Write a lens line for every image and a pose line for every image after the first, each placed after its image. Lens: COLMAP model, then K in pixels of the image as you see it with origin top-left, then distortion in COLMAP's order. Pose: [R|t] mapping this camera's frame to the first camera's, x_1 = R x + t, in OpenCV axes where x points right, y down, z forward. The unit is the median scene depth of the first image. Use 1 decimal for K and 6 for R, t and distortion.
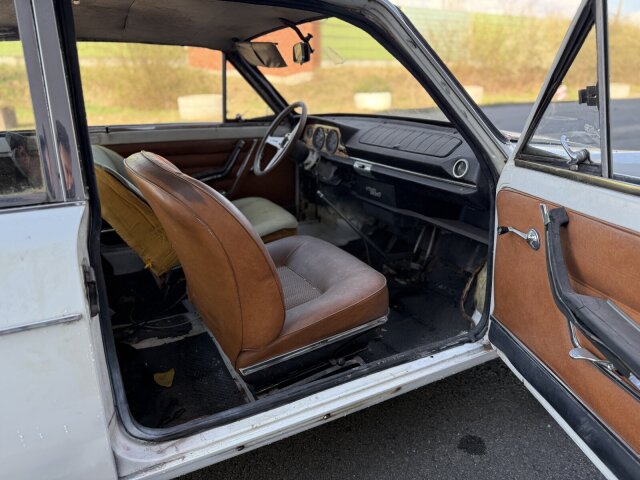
lens RADIAL K [[448.5, 0, 309.1], [0, 448.5, 249.5], [0, 0, 1]] dist [0.043417, -0.060520]
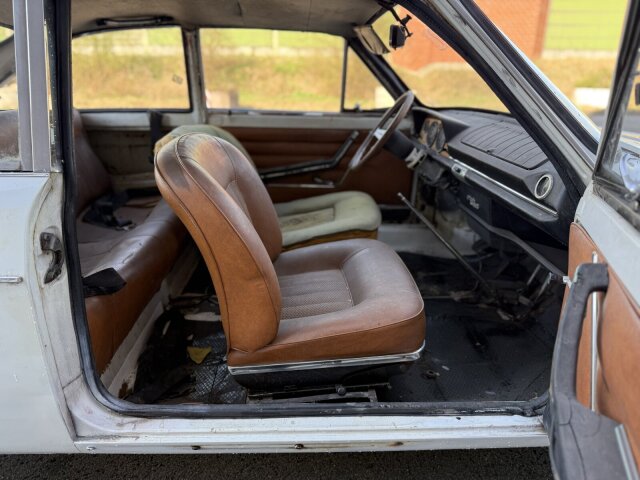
lens RADIAL K [[448.5, 0, 313.0], [0, 448.5, 239.8], [0, 0, 1]] dist [0.043417, -0.060520]
pose [[0.904740, 0.165032, -0.392696, 0.290618], [-0.165358, 0.985673, 0.033262, -0.052307], [0.392559, 0.034842, 0.919067, 0.156388]]
